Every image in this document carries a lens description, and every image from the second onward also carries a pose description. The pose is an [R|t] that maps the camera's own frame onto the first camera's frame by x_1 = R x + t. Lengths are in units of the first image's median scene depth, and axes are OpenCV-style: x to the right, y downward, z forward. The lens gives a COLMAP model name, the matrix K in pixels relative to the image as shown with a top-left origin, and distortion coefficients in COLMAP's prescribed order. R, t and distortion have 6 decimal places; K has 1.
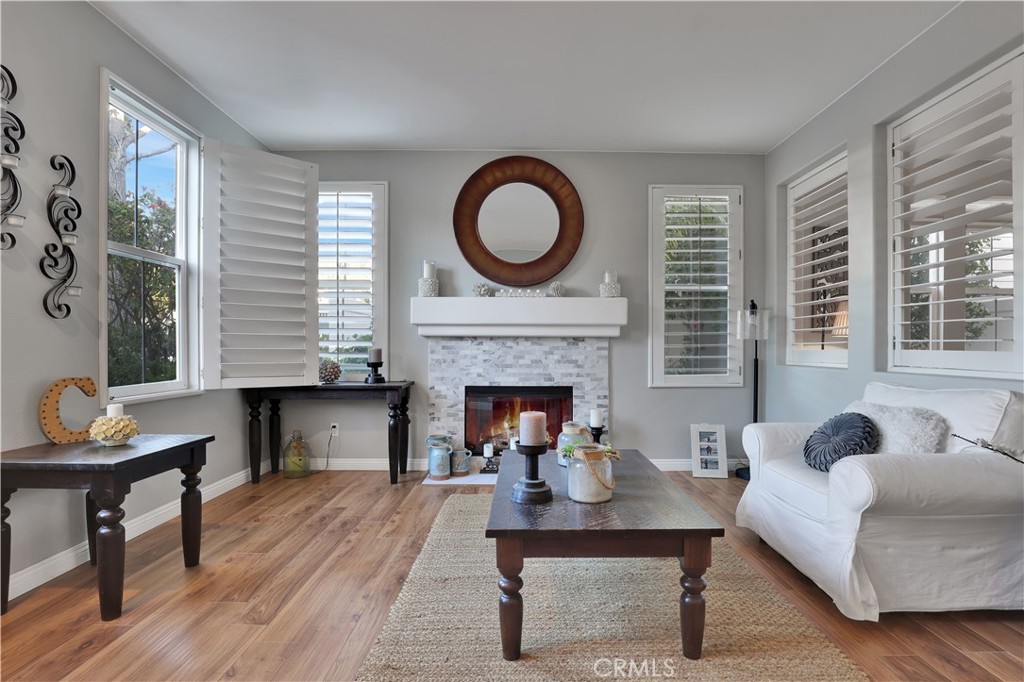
lens RADIAL K [[497.5, 0, 538.0], [0, 497.5, 351.1], [0, 0, 1]] dist [-0.031480, 0.003658]
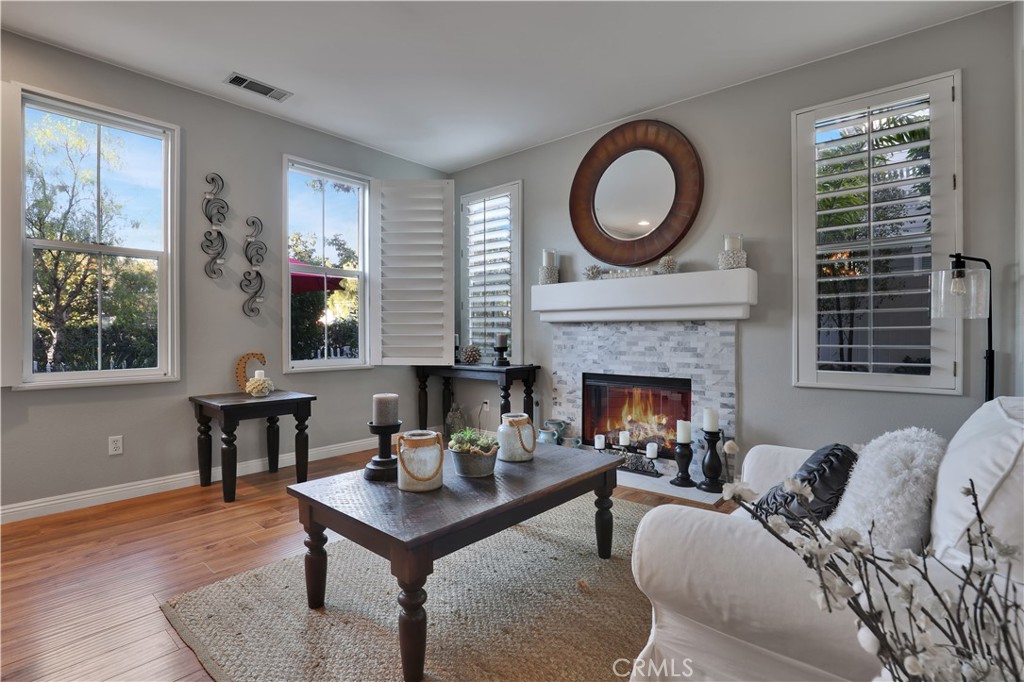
lens RADIAL K [[497.5, 0, 505.5], [0, 497.5, 335.0], [0, 0, 1]] dist [-0.031480, 0.003658]
pose [[0.742761, -0.001843, -0.669554, 0.397927], [-0.000875, 0.999993, -0.003724, 0.000158], [0.669556, 0.003352, 0.742754, 0.173546]]
